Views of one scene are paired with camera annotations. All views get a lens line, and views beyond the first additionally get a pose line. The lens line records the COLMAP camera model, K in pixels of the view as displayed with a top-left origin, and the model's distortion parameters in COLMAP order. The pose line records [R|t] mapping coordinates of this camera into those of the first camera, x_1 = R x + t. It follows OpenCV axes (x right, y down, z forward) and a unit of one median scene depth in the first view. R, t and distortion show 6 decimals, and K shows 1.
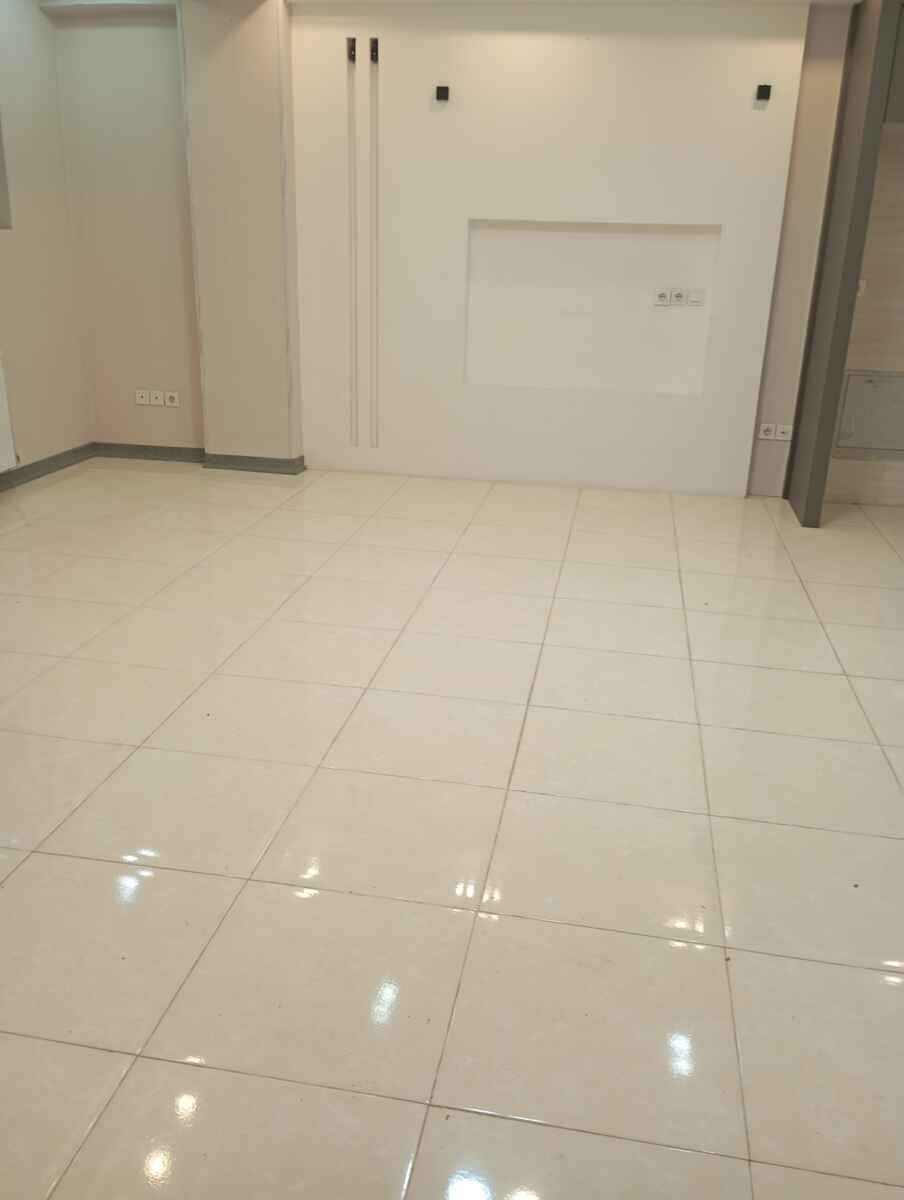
lens RADIAL K [[983.3, 0, 452.0], [0, 983.3, 600.0], [0, 0, 1]] dist [0.062823, -0.094090]
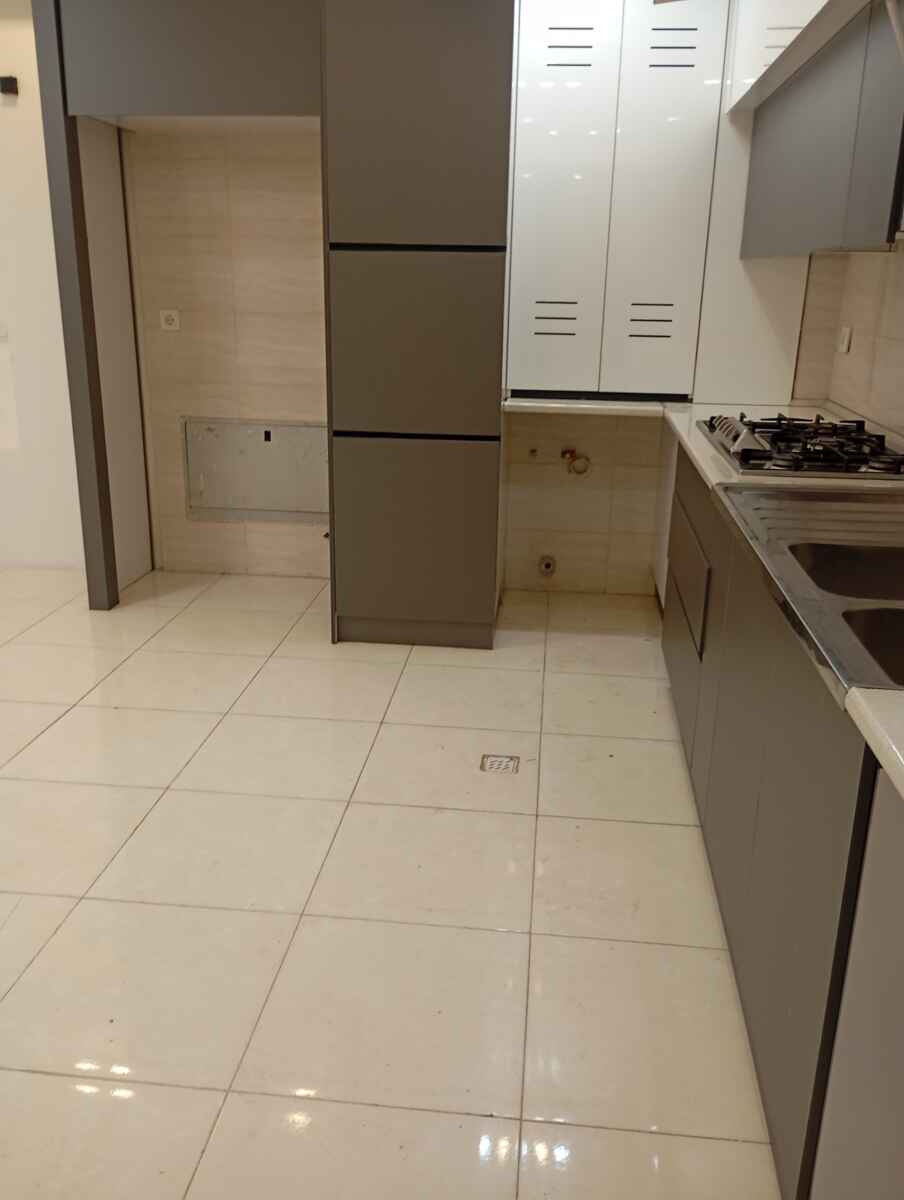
lens RADIAL K [[983.3, 0, 452.0], [0, 983.3, 600.0], [0, 0, 1]] dist [0.062823, -0.094090]
pose [[0.998482, -0.029875, 0.046275, 0.582271], [0.030975, 0.999250, -0.023241, -0.051020], [-0.045546, 0.024639, 0.998658, 0.161440]]
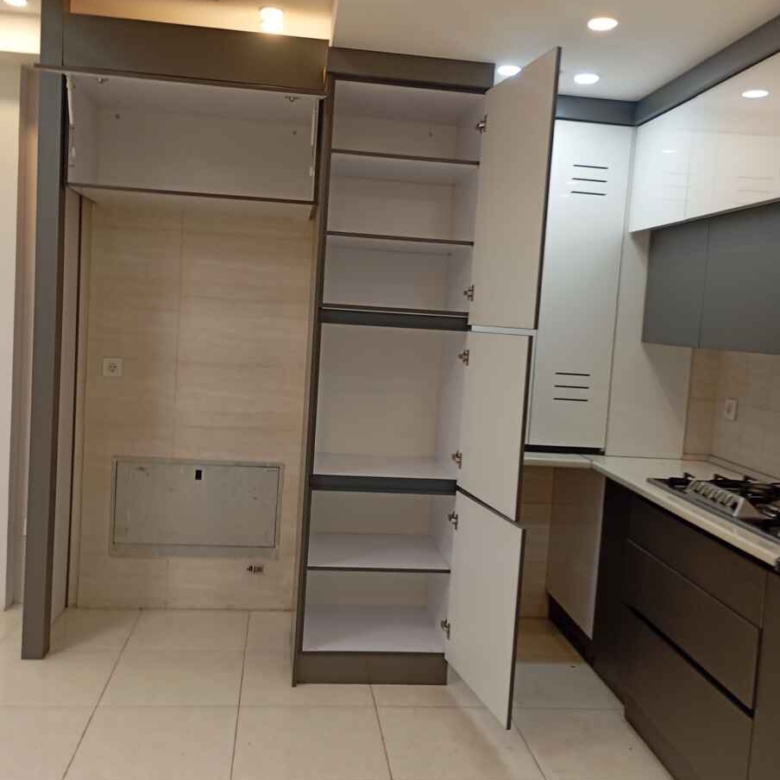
lens RADIAL K [[811.5, 0, 390.0], [0, 811.5, 390.0], [0, 0, 1]] dist [-0.007857, 0.011174]
pose [[0.953857, 0.010686, 0.300071, 0.415010], [0.064277, 0.968932, -0.238828, -0.102831], [-0.293300, 0.247095, 0.923536, 0.259075]]
